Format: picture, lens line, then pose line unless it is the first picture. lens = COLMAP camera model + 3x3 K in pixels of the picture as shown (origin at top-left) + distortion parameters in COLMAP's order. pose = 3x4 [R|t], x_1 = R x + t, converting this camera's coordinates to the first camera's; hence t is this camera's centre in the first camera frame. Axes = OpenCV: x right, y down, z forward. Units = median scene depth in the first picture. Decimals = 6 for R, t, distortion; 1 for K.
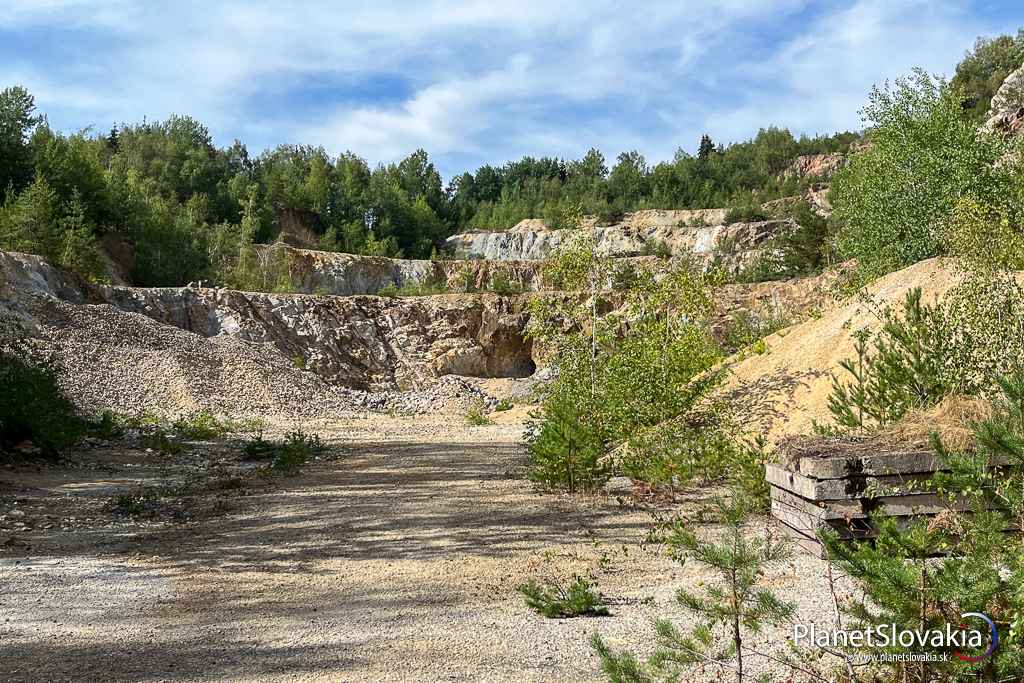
lens RADIAL K [[1094.9, 0, 512.0], [0, 1094.9, 341.5], [0, 0, 1]] dist [0.003336, -0.000527]
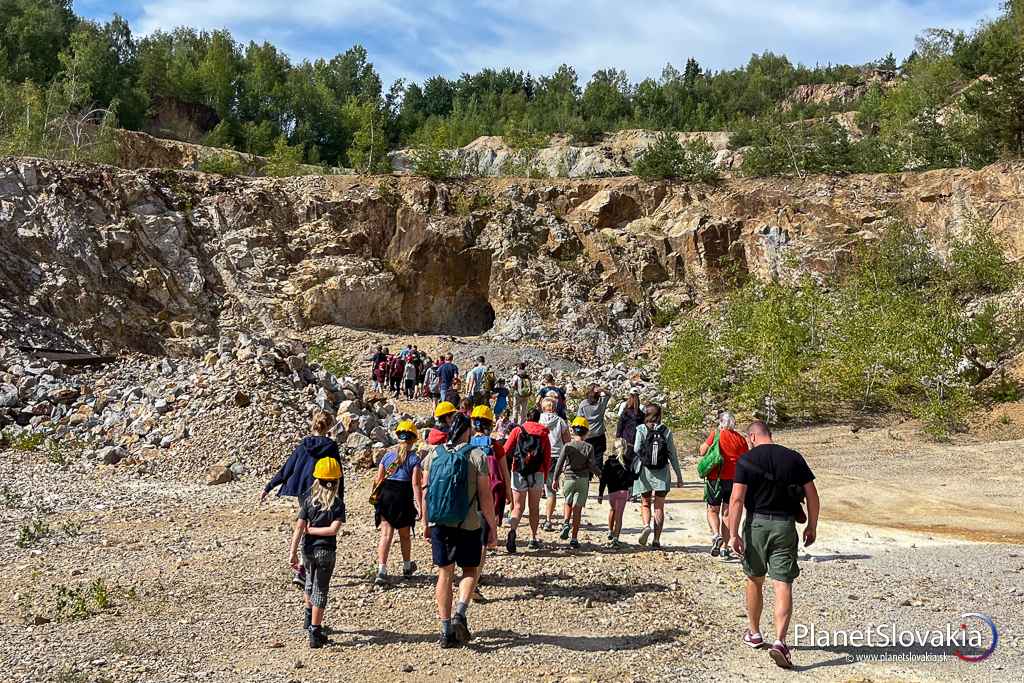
lens RADIAL K [[1094.9, 0, 512.0], [0, 1094.9, 341.5], [0, 0, 1]] dist [0.003336, -0.000527]
pose [[0.998486, 0.032243, 0.044572, 0.006828], [-0.034214, 0.998437, 0.044197, 0.011605], [-0.043077, -0.045655, 0.998028, 0.462244]]
